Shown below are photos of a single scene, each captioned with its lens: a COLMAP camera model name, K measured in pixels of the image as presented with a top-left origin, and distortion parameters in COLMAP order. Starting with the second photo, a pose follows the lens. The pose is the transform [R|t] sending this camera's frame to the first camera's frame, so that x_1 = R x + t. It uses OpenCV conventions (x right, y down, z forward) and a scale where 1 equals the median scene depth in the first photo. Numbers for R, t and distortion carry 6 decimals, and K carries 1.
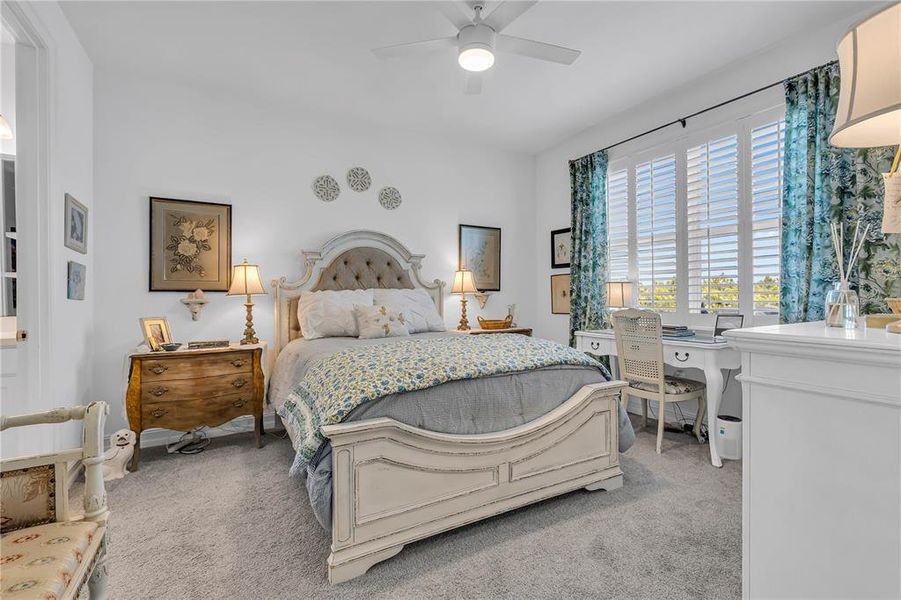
lens RADIAL K [[409.8, 0, 455.1], [0, 409.8, 298.1], [0, 0, 1]] dist [0.004223, 0.000698]
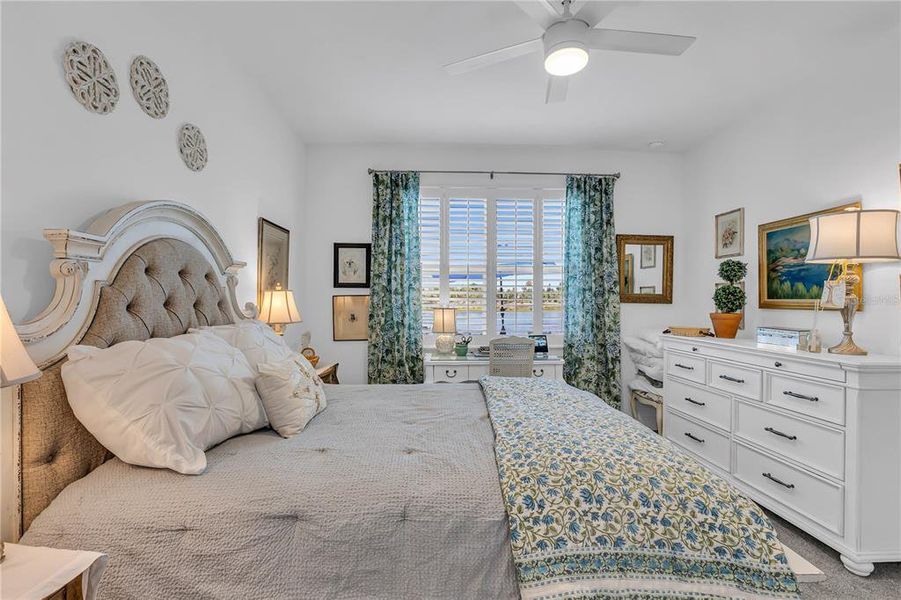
lens RADIAL K [[409.8, 0, 448.7], [0, 409.8, 300.1], [0, 0, 1]] dist [0.004223, 0.000698]
pose [[0.454435, 0.003912, 0.890771, -0.475507], [0.003244, 0.999976, -0.006047, -0.047833], [-0.890774, 0.005638, 0.454412, 0.482132]]
